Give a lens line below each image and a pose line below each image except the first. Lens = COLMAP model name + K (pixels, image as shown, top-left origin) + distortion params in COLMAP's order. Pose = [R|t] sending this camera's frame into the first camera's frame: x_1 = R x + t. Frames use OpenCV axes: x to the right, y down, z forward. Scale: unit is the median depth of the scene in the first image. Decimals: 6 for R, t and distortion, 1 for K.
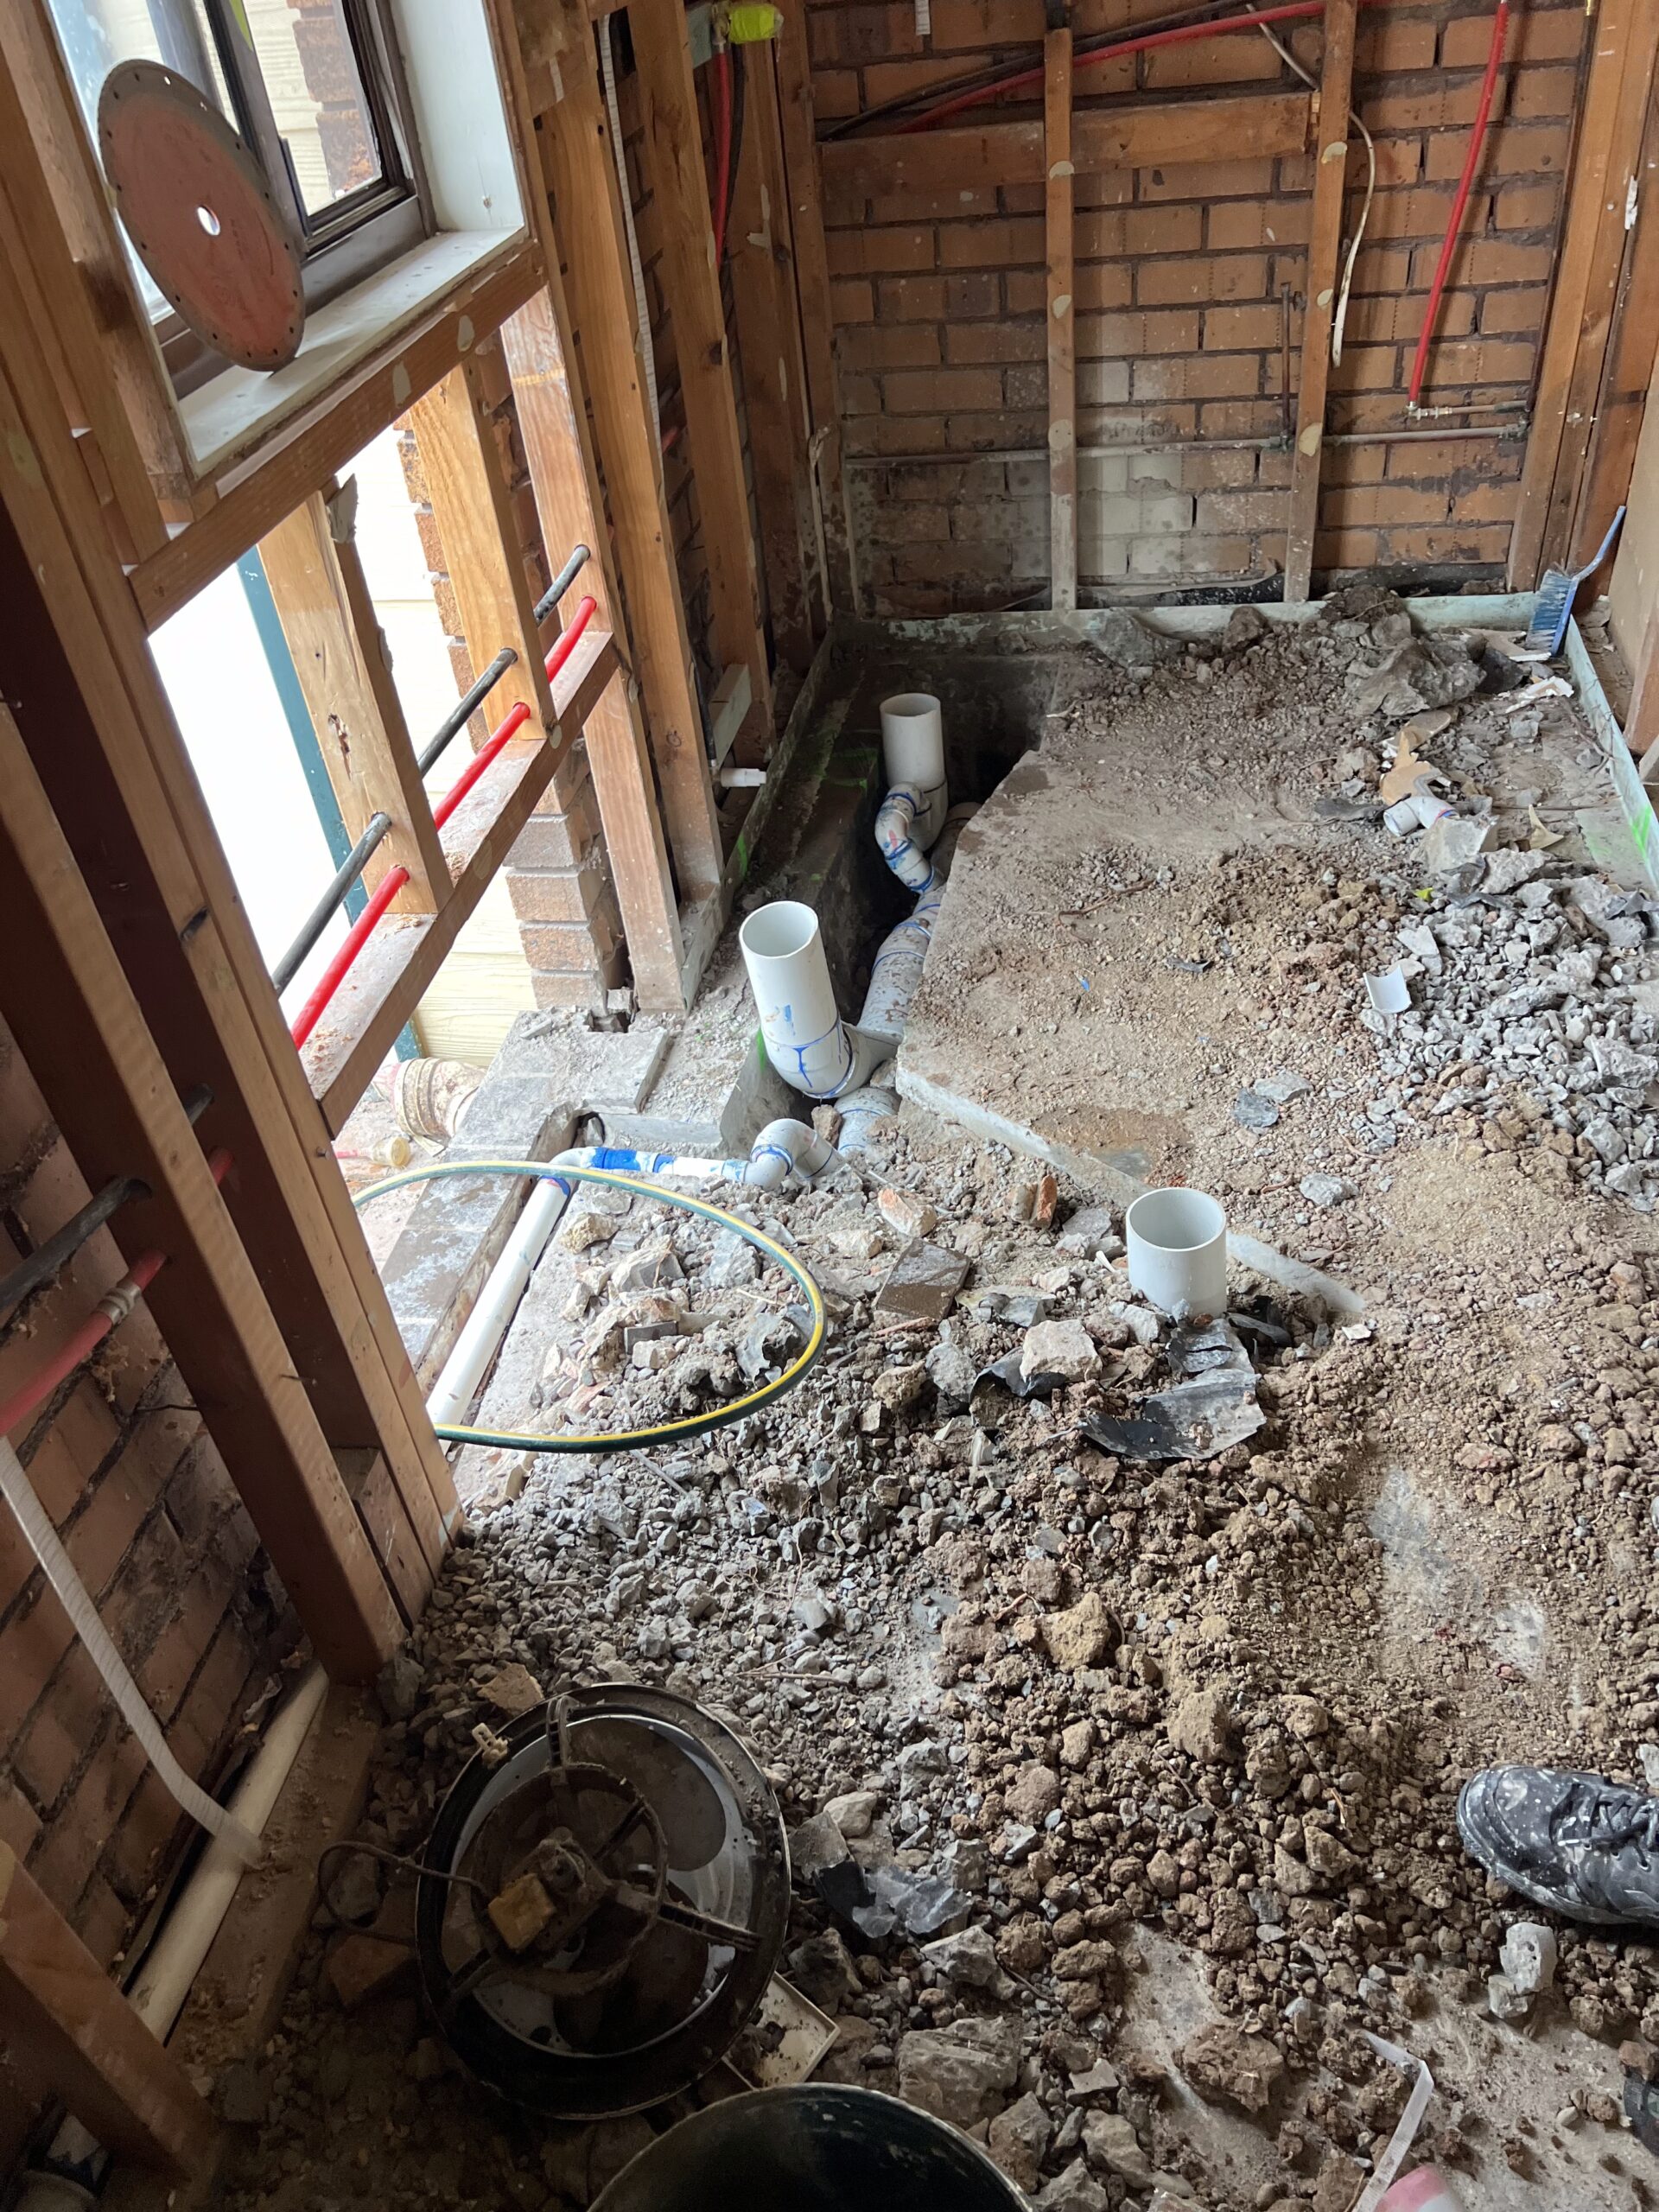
lens RADIAL K [[1685.5, 0, 831.8], [0, 1685.5, 1095.7], [0, 0, 1]] dist [0.051291, -0.054628]
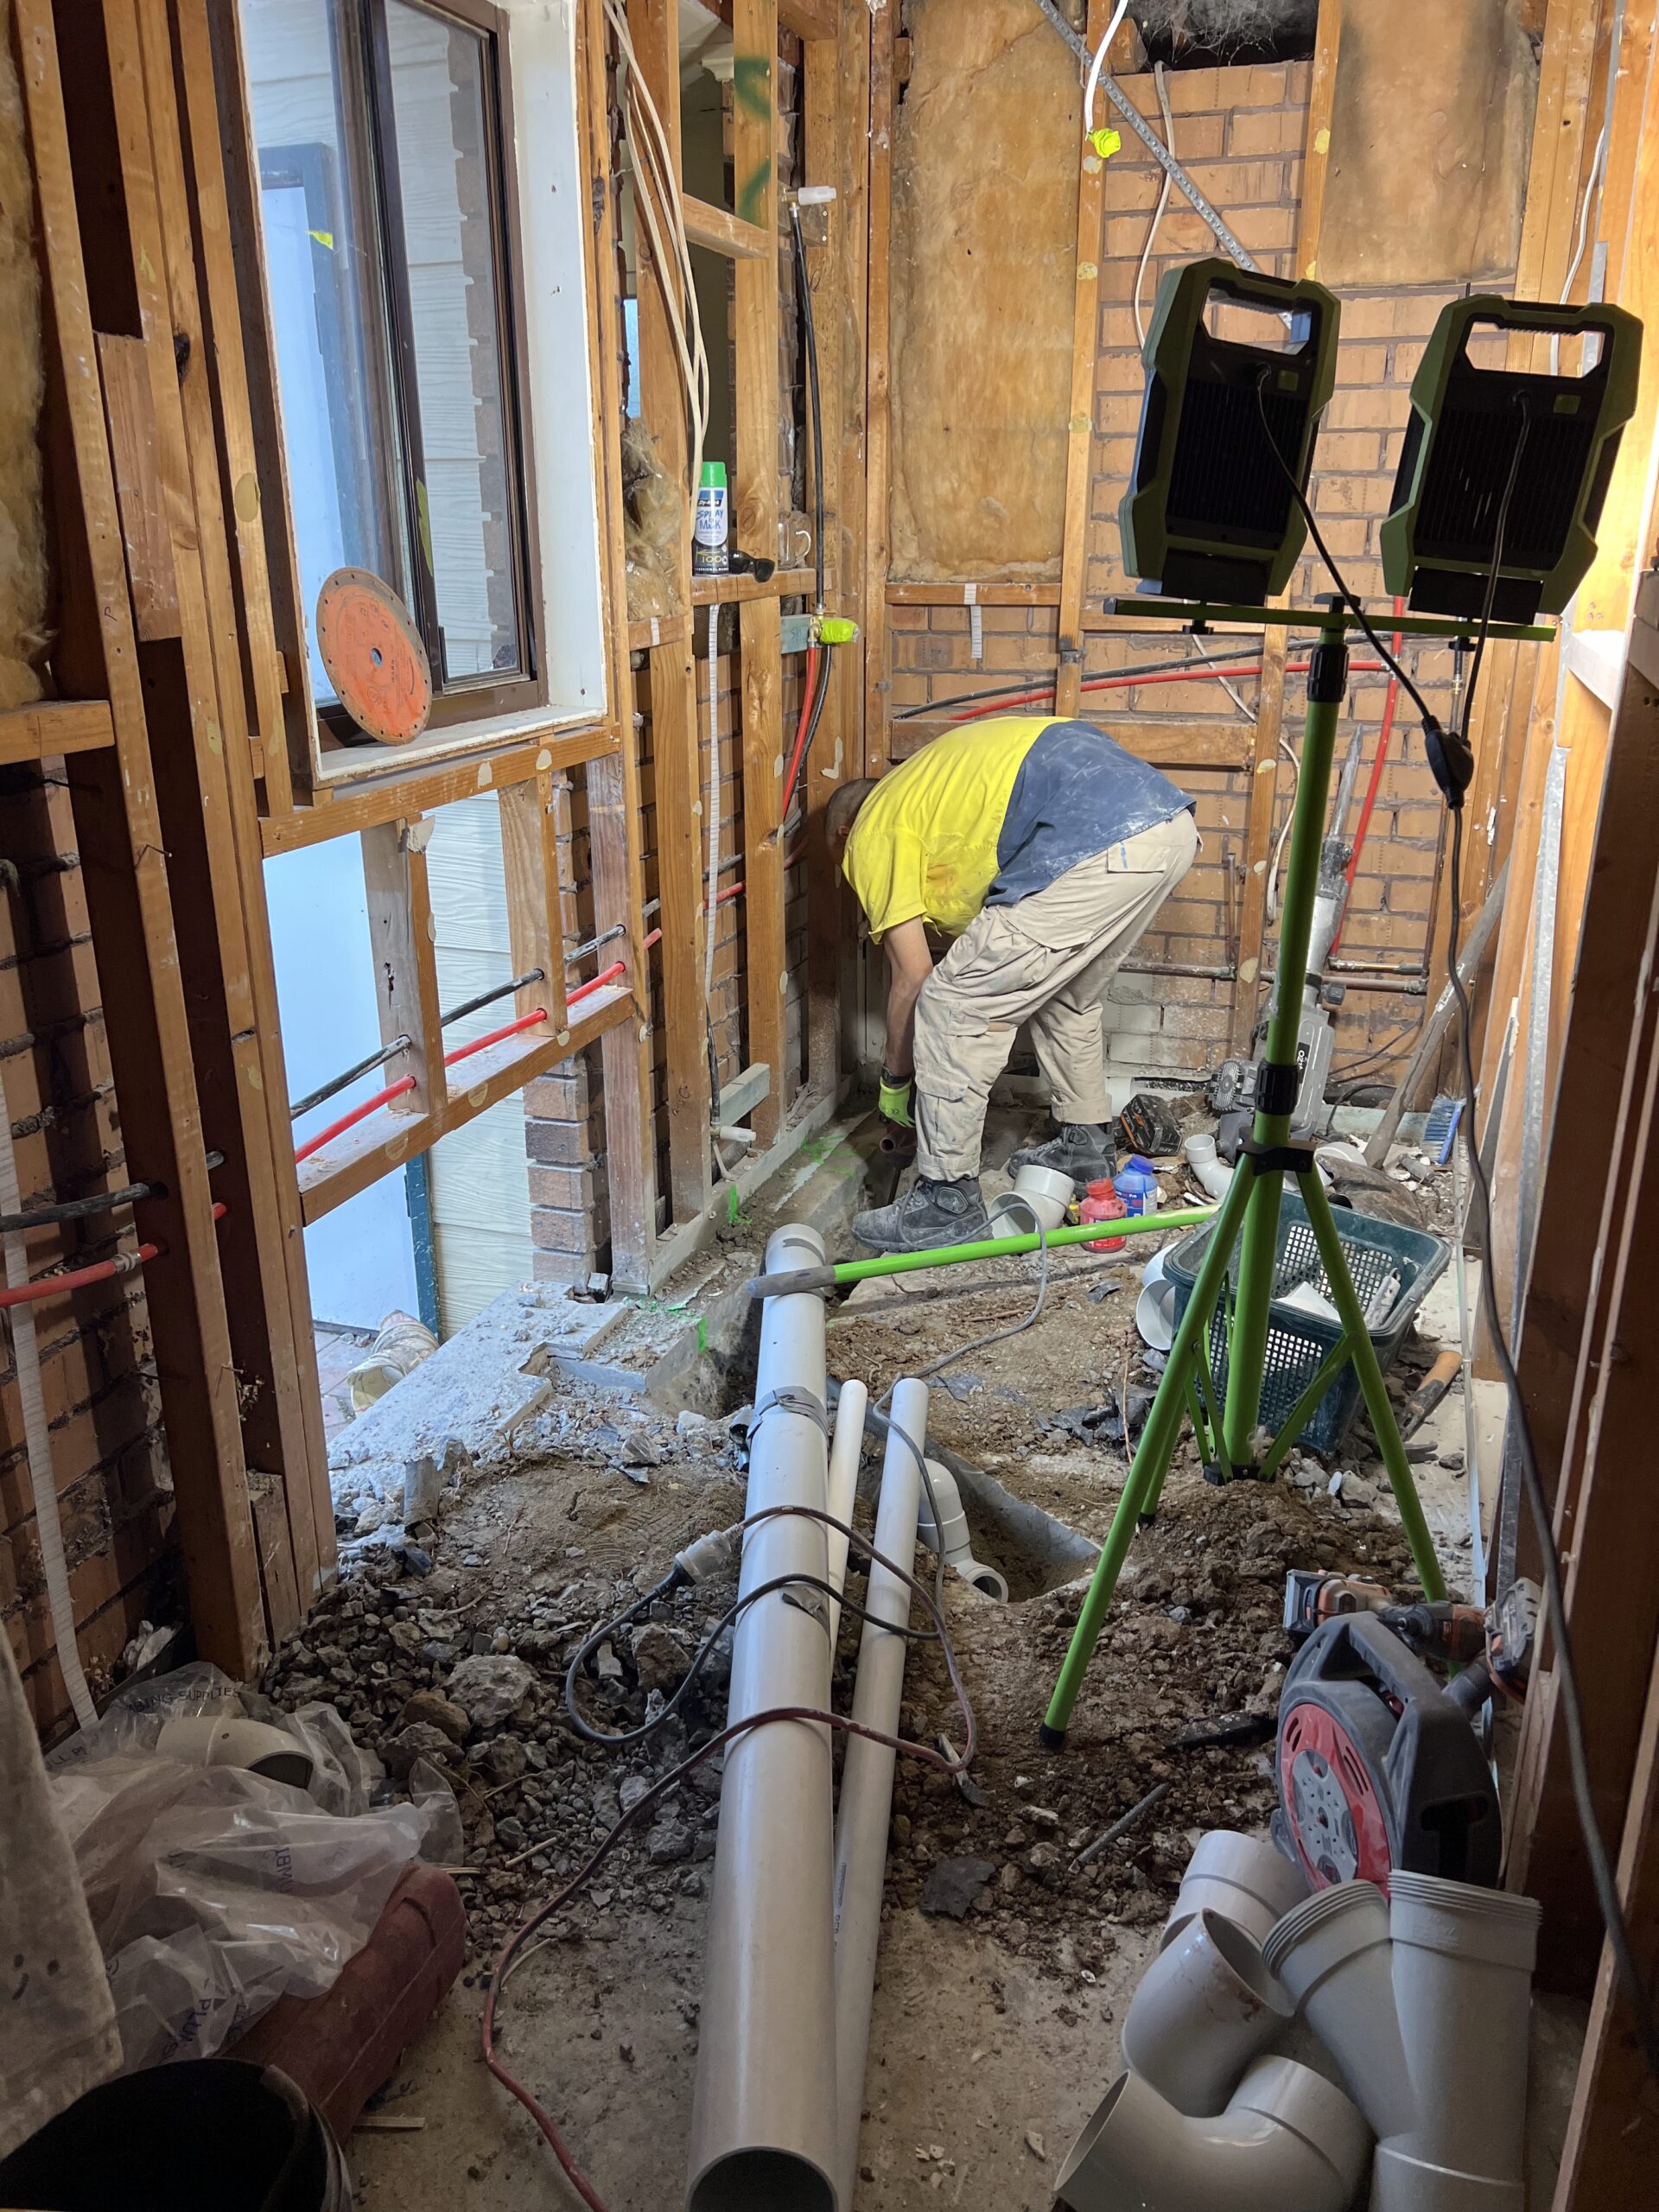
lens RADIAL K [[1685.5, 0, 821.5], [0, 1685.5, 1117.4], [0, 0, 1]] dist [0.051291, -0.054628]
pose [[0.981055, 0.142151, -0.131625, 0.257558], [-0.176101, 0.937525, -0.300058, 0.246307], [0.080748, 0.317553, 0.944796, -0.286262]]
